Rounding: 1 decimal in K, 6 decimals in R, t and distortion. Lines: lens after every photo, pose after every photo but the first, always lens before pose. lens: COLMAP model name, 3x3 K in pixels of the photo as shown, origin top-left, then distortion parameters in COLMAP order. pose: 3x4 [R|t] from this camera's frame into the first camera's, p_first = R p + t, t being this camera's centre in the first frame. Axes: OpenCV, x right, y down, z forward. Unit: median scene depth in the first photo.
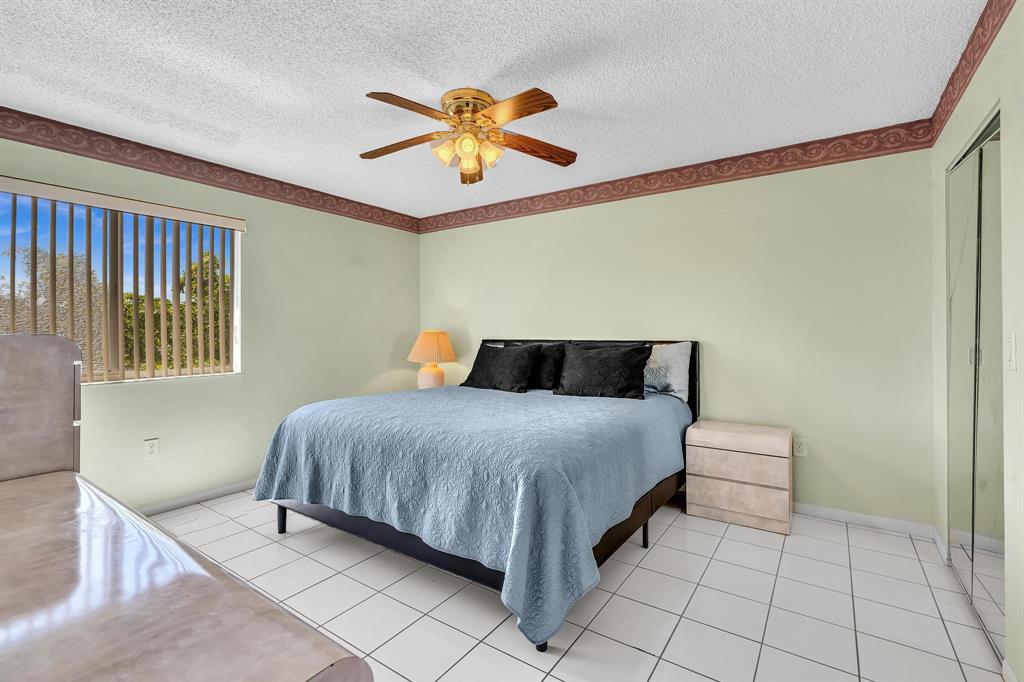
lens RADIAL K [[460.7, 0, 509.6], [0, 460.7, 336.7], [0, 0, 1]] dist [-0.003159, 0.000898]
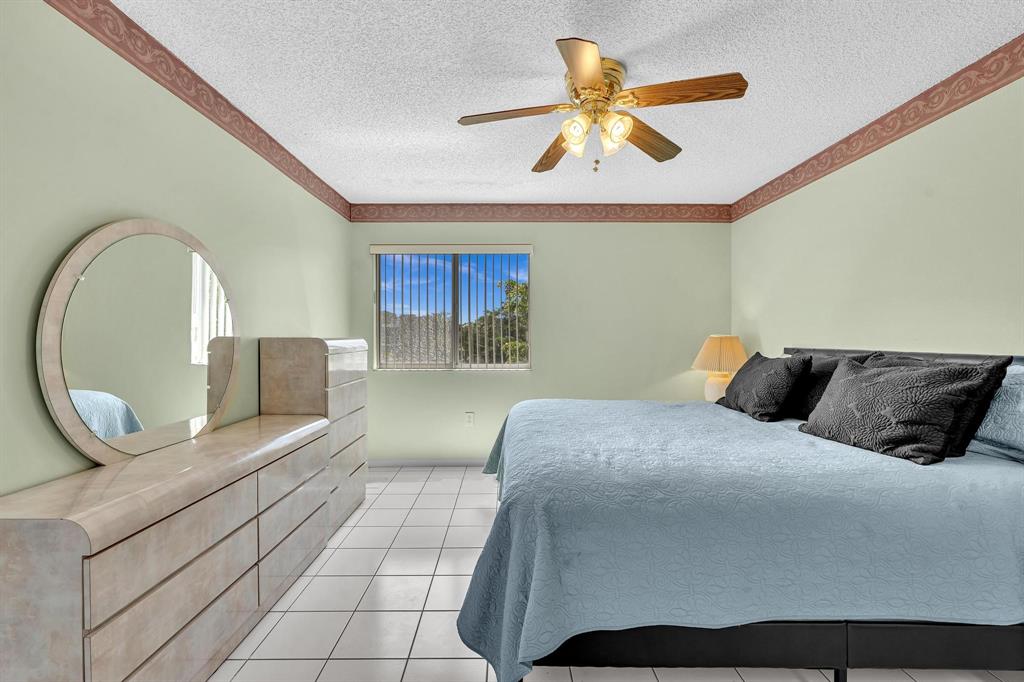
lens RADIAL K [[460.7, 0, 509.6], [0, 460.7, 336.7], [0, 0, 1]] dist [-0.003159, 0.000898]
pose [[0.576672, 0.000782, -0.816976, 0.390073], [-0.010941, 0.999917, -0.006766, -0.001520], [0.816903, 0.012841, 0.576632, 0.260094]]
